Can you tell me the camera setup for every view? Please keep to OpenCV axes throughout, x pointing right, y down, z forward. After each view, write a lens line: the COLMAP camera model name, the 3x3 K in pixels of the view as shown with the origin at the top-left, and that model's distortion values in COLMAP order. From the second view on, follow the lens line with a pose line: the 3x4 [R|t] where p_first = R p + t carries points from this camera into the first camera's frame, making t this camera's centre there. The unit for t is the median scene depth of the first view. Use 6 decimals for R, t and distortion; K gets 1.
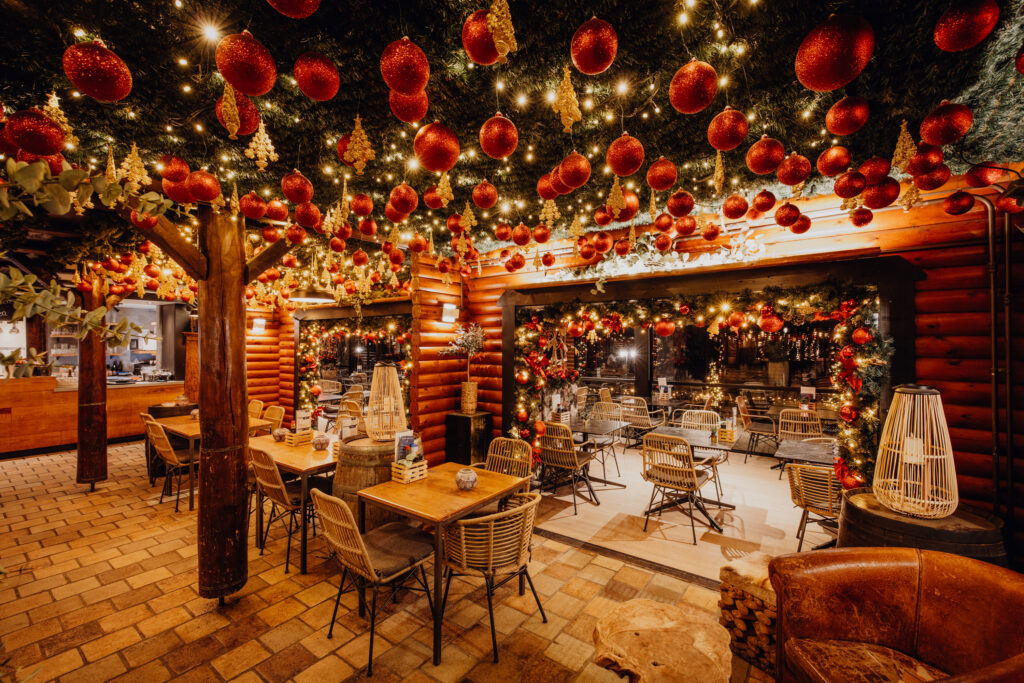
lens RADIAL K [[437.5, 0, 512.0], [0, 437.5, 341.5], [0, 0, 1]] dist [-0.002511, -0.000041]
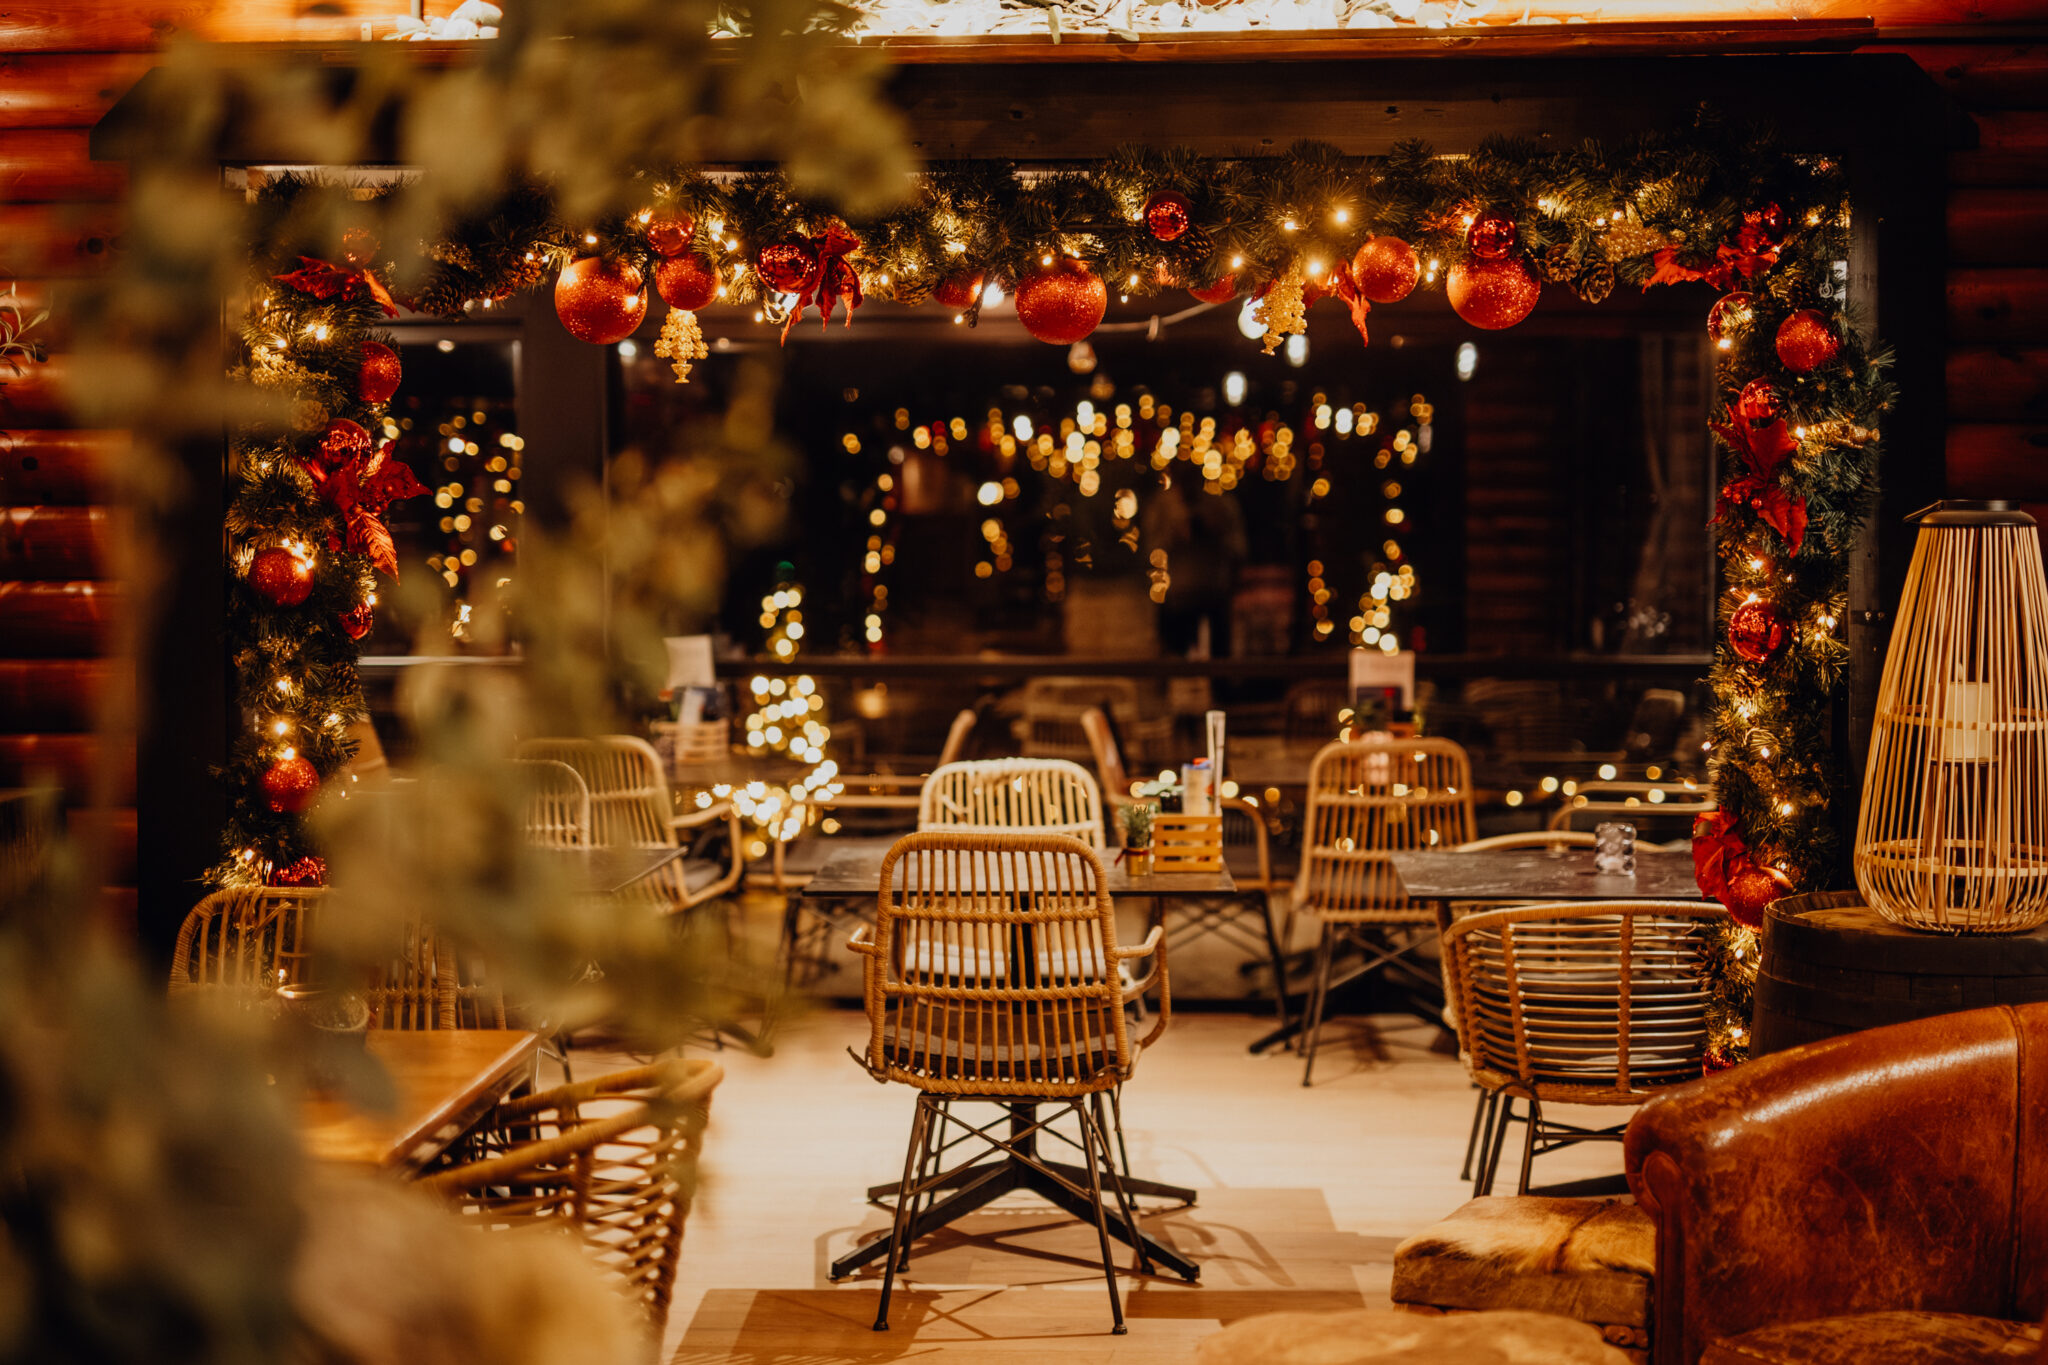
lens RADIAL K [[3256.3, 0, 1024.0], [0, 3256.3, 682.5], [0, 0, 1]] dist [0.025873, 0.051164]
pose [[0.828525, -0.025322, 0.559380, -0.693916], [-0.001277, 0.998889, 0.047109, 0.097171], [-0.559951, -0.039745, 0.827572, -0.388859]]
